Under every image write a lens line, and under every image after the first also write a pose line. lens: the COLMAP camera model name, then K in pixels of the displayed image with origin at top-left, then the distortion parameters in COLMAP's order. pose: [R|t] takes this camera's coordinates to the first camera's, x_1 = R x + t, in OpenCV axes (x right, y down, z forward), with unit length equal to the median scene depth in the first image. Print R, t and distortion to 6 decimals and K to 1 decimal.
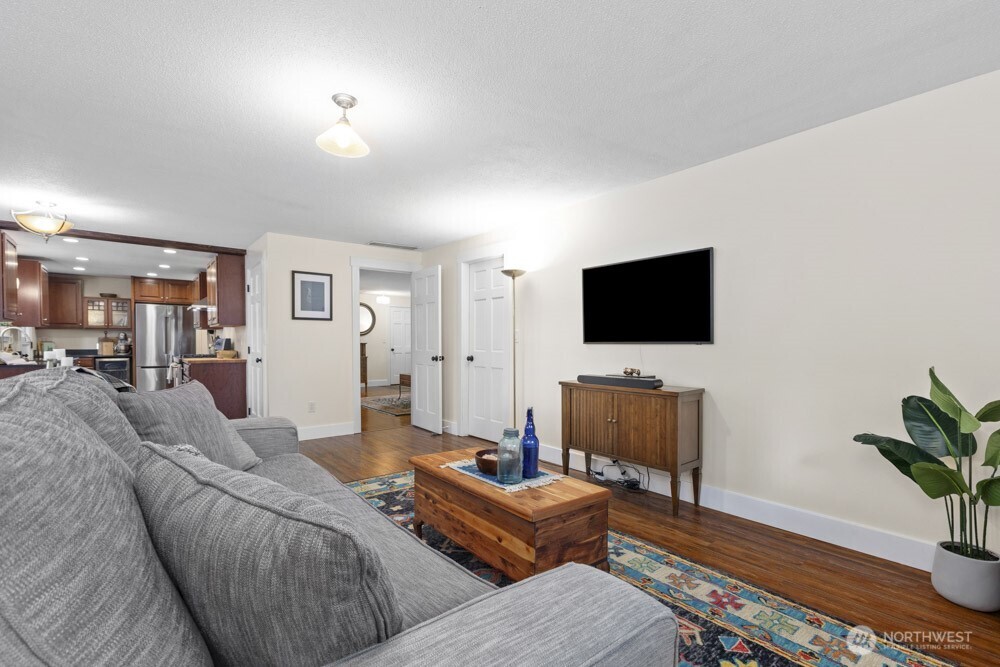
lens RADIAL K [[449.6, 0, 498.6], [0, 449.6, 349.6], [0, 0, 1]] dist [-0.001454, 0.000007]
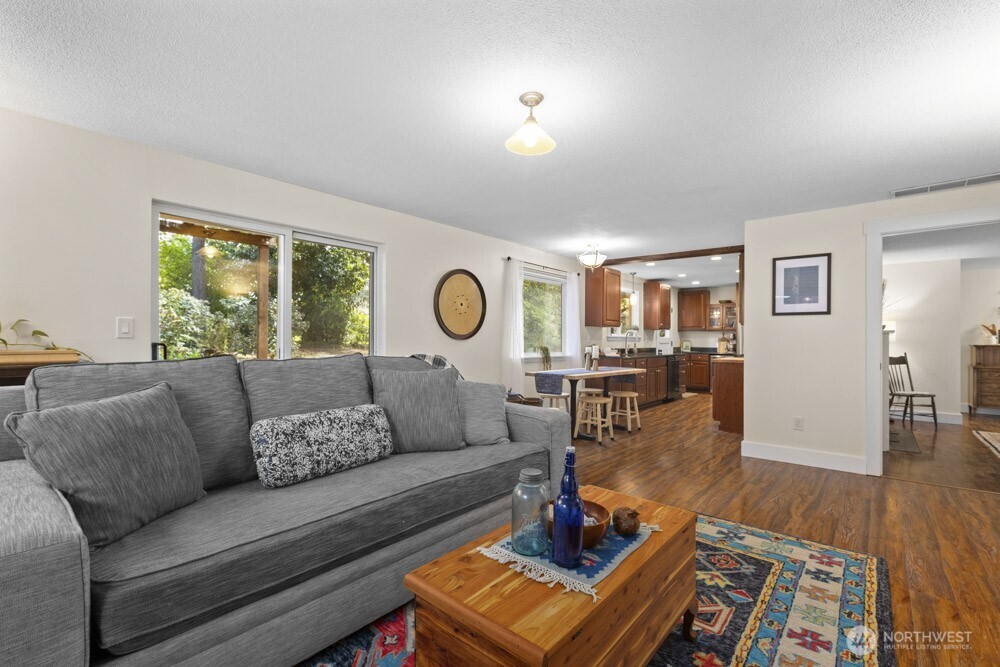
lens RADIAL K [[449.6, 0, 498.5], [0, 449.6, 338.1], [0, 0, 1]] dist [-0.001454, 0.000007]
pose [[0.194636, -0.000994, -0.980875, 0.172118], [-0.024924, 0.999672, -0.005959, -0.004319], [0.980559, 0.025607, 0.194547, 0.207410]]
